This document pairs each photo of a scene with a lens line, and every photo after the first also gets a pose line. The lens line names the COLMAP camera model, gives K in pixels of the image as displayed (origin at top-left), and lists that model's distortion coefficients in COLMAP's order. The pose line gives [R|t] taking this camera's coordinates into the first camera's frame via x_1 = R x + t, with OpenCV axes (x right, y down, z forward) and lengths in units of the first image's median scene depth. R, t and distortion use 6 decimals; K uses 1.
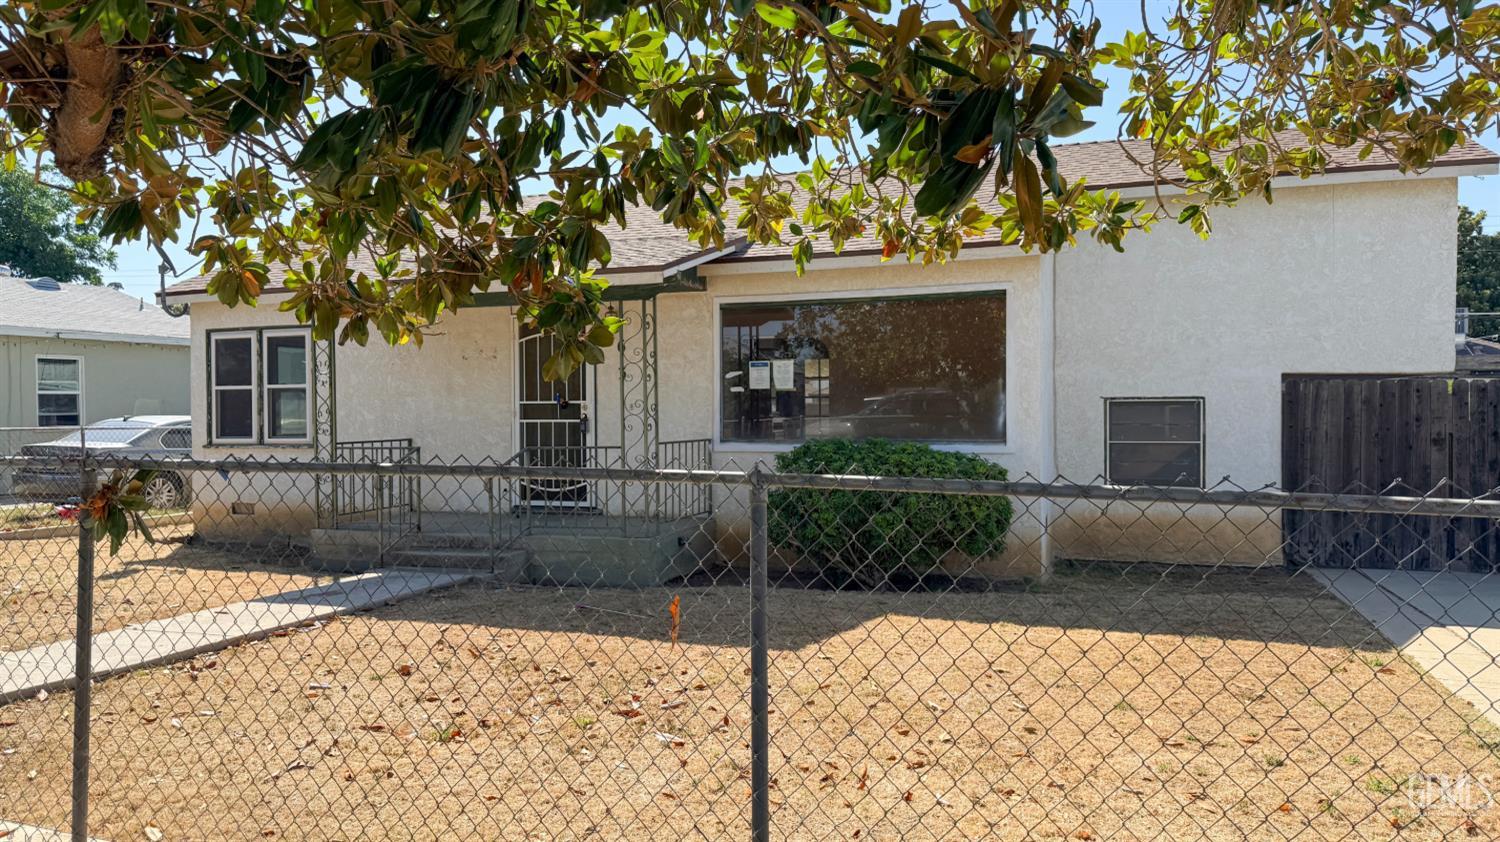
lens RADIAL K [[1034.1, 0, 750.0], [0, 1034.1, 421.0], [0, 0, 1]] dist [0.137942, -0.179001]
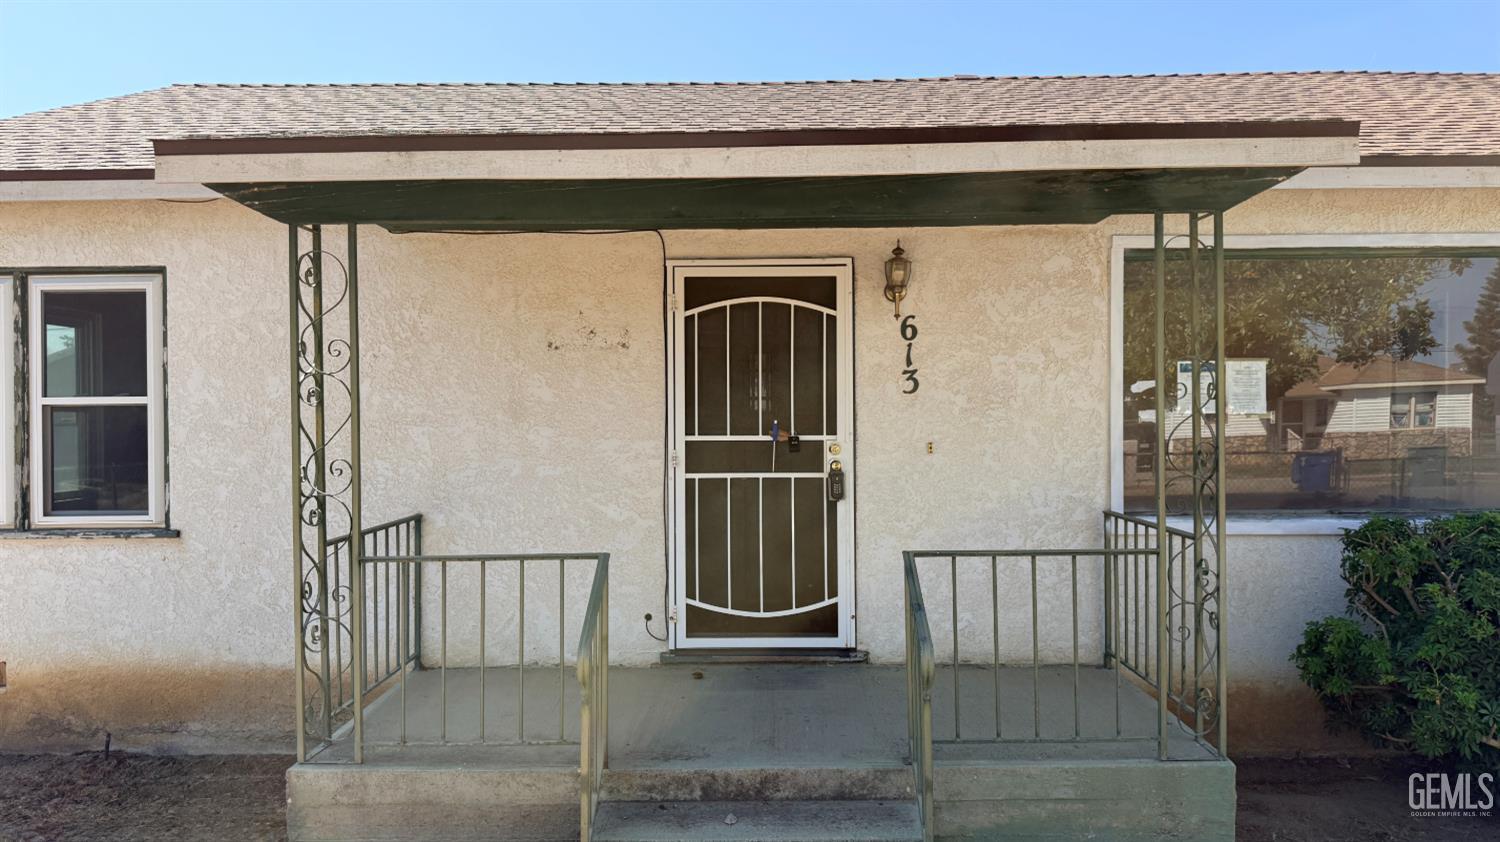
lens RADIAL K [[1034.1, 0, 750.0], [0, 1034.1, 421.0], [0, 0, 1]] dist [0.137942, -0.179001]
pose [[0.947808, 0.001245, 0.318840, -0.348836], [0.002789, 0.999922, -0.012197, -0.020022], [-0.318830, 0.012449, 0.947730, 0.527808]]
